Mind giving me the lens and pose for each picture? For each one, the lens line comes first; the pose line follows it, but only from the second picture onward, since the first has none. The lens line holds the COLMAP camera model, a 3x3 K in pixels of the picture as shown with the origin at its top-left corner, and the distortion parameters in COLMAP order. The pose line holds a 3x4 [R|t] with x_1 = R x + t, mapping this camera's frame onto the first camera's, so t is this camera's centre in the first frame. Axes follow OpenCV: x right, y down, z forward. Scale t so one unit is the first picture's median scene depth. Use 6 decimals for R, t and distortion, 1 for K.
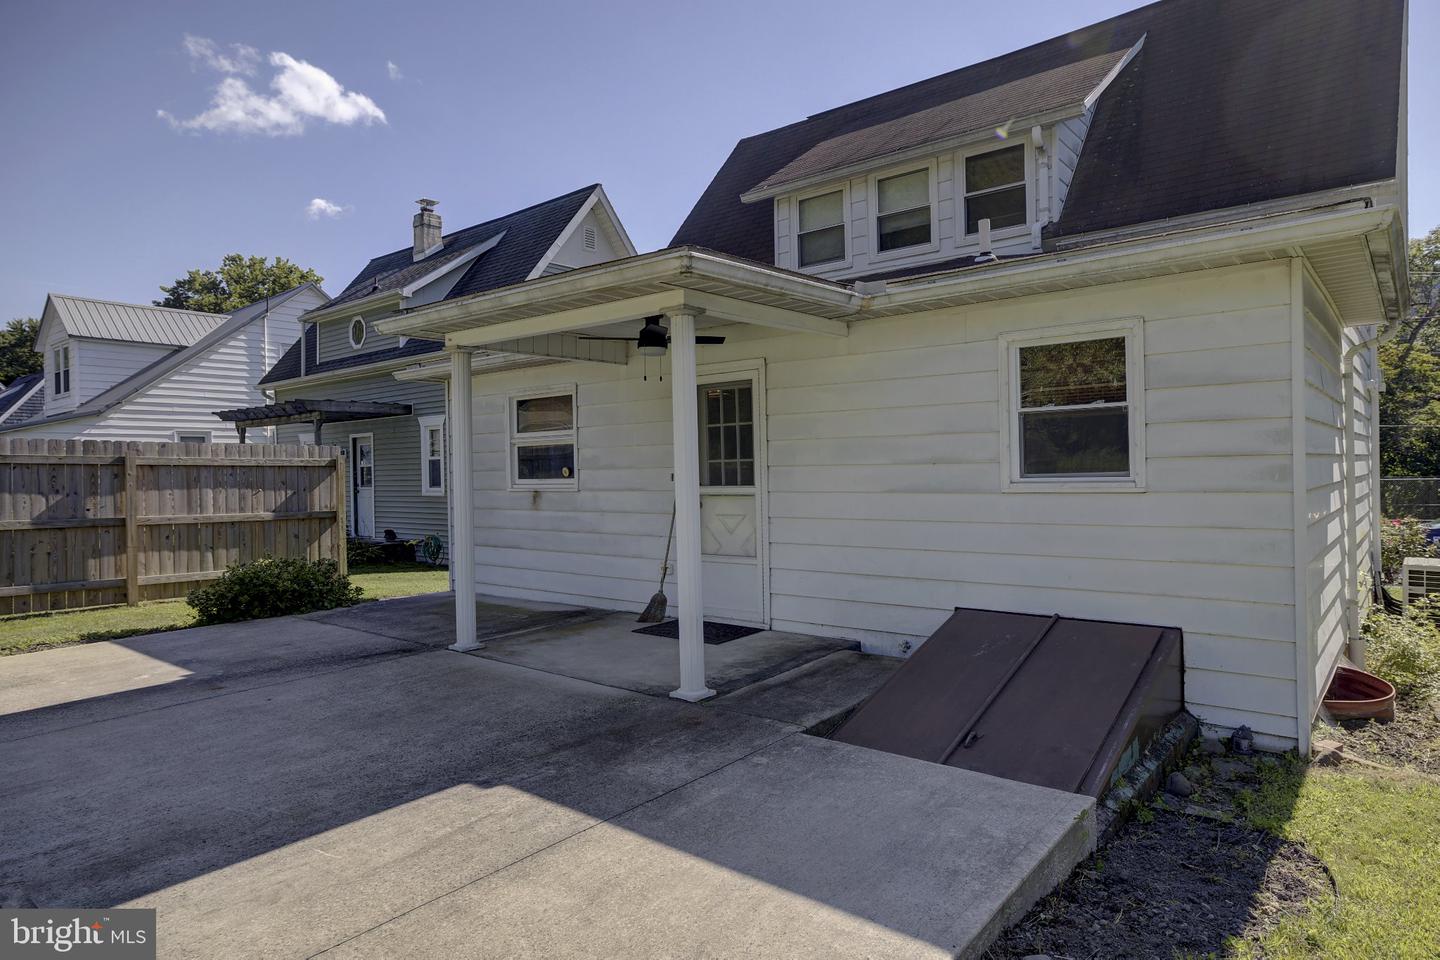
lens RADIAL K [[858.0, 0, 726.7], [0, 858.0, 473.6], [0, 0, 1]] dist [-0.026672, 0.035624]
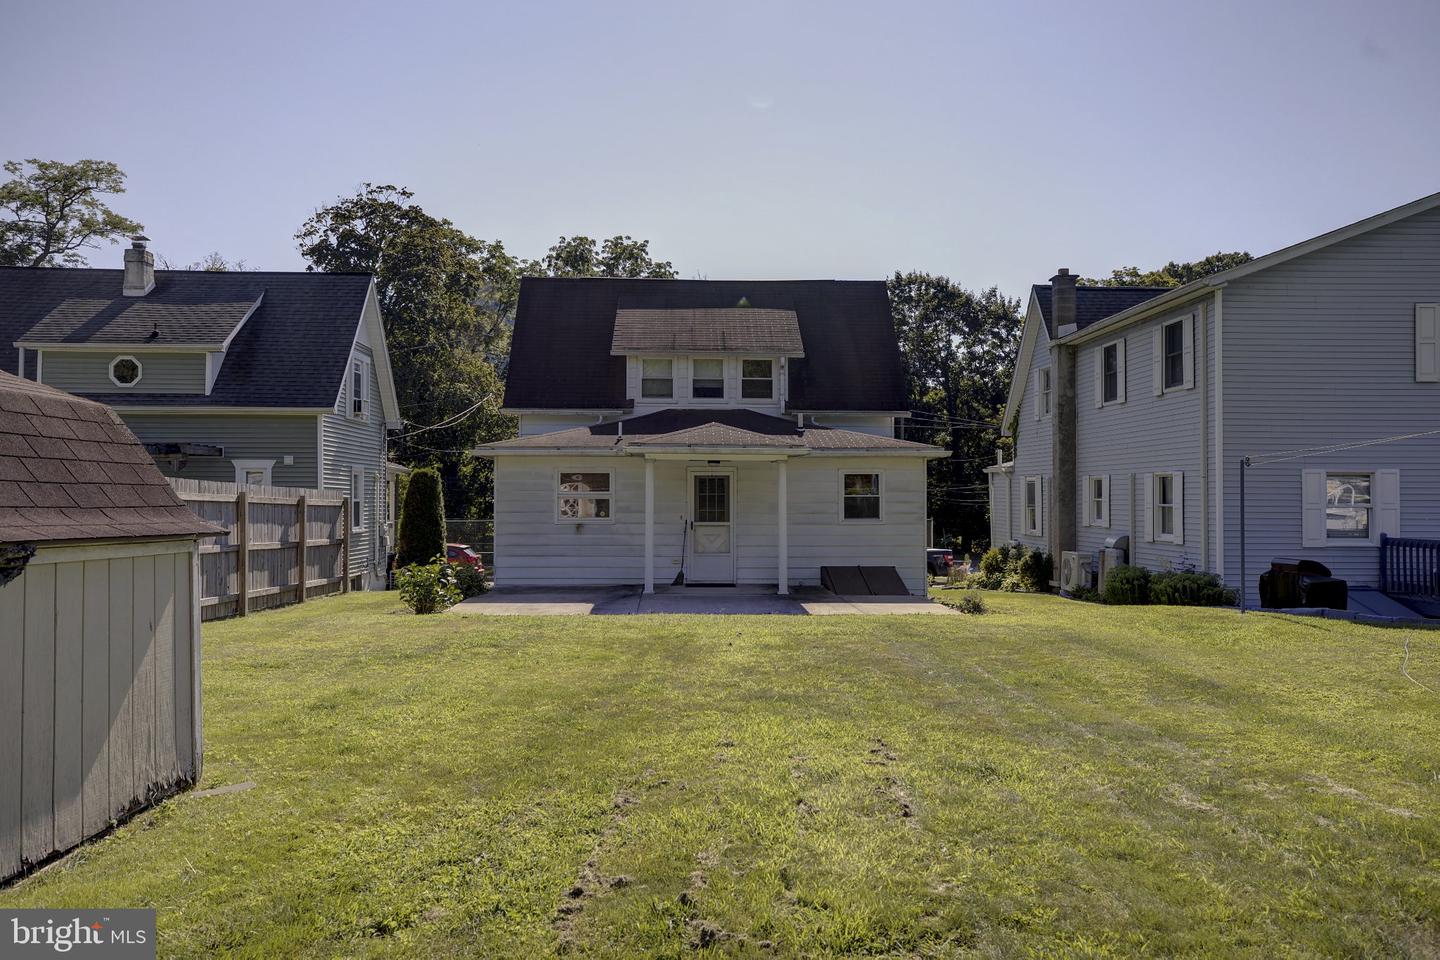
lens RADIAL K [[1139.4, 0, 726.3], [0, 1139.4, 475.8], [0, 0, 1]] dist [0.005166, 0.057978]
pose [[0.742712, 0.033580, 0.668769, -1.977129], [-0.012477, 0.999262, -0.036317, 0.002415], [-0.669495, 0.018629, 0.742583, -1.239835]]
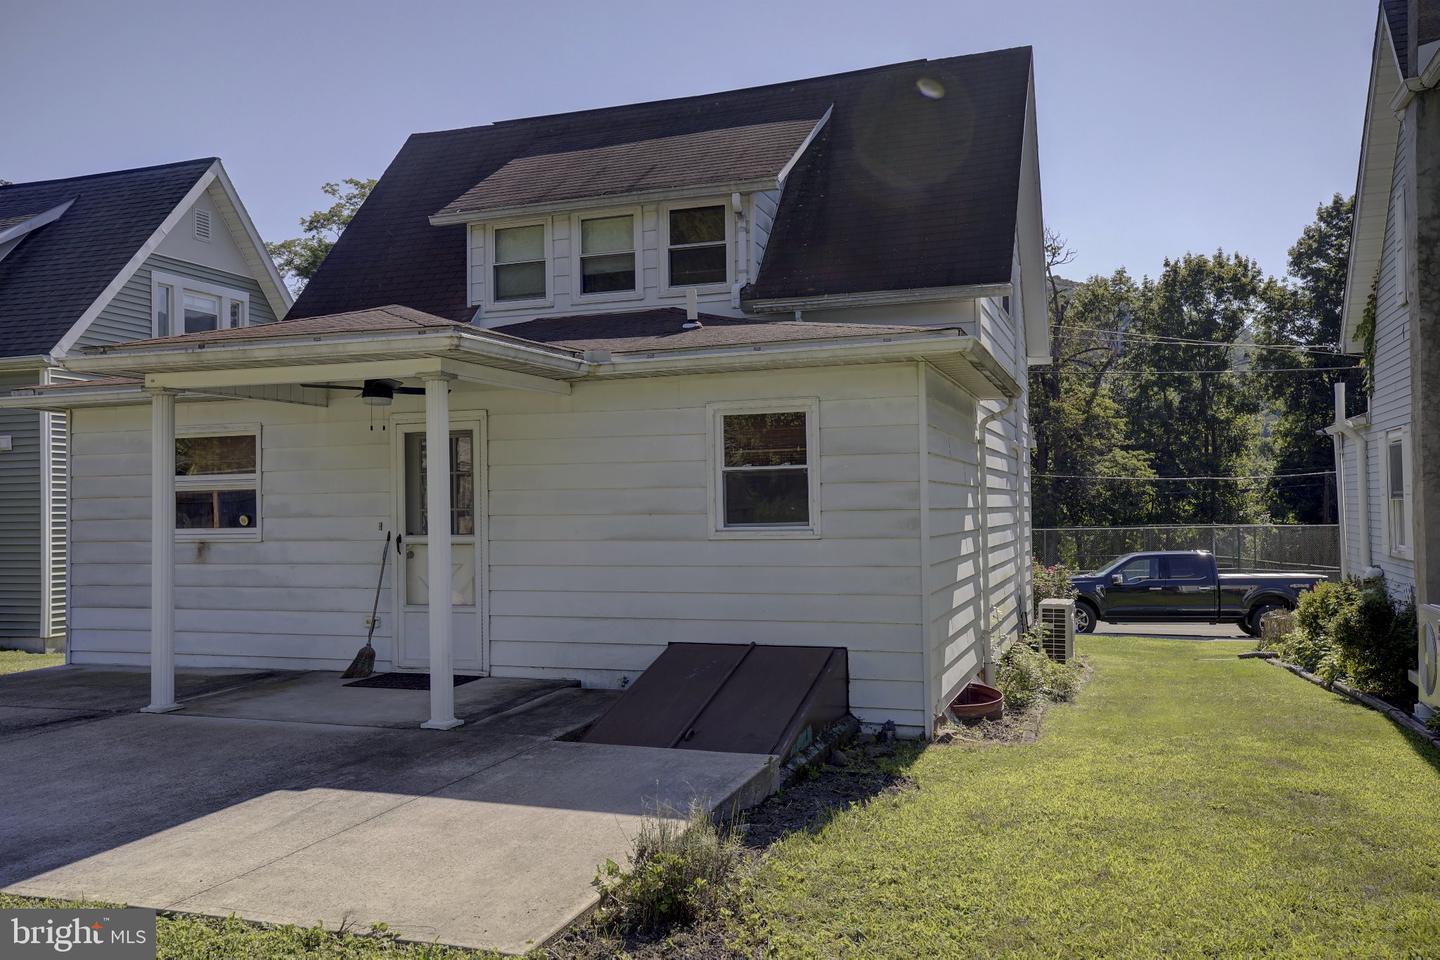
lens RADIAL K [[1139.4, 0, 726.3], [0, 1139.4, 475.8], [0, 0, 1]] dist [0.005166, 0.057978]
pose [[0.941285, 0.015656, 0.337250, -0.138112], [-0.001998, 0.999165, -0.040806, -0.001184], [-0.337608, 0.037736, 0.940530, -0.359000]]
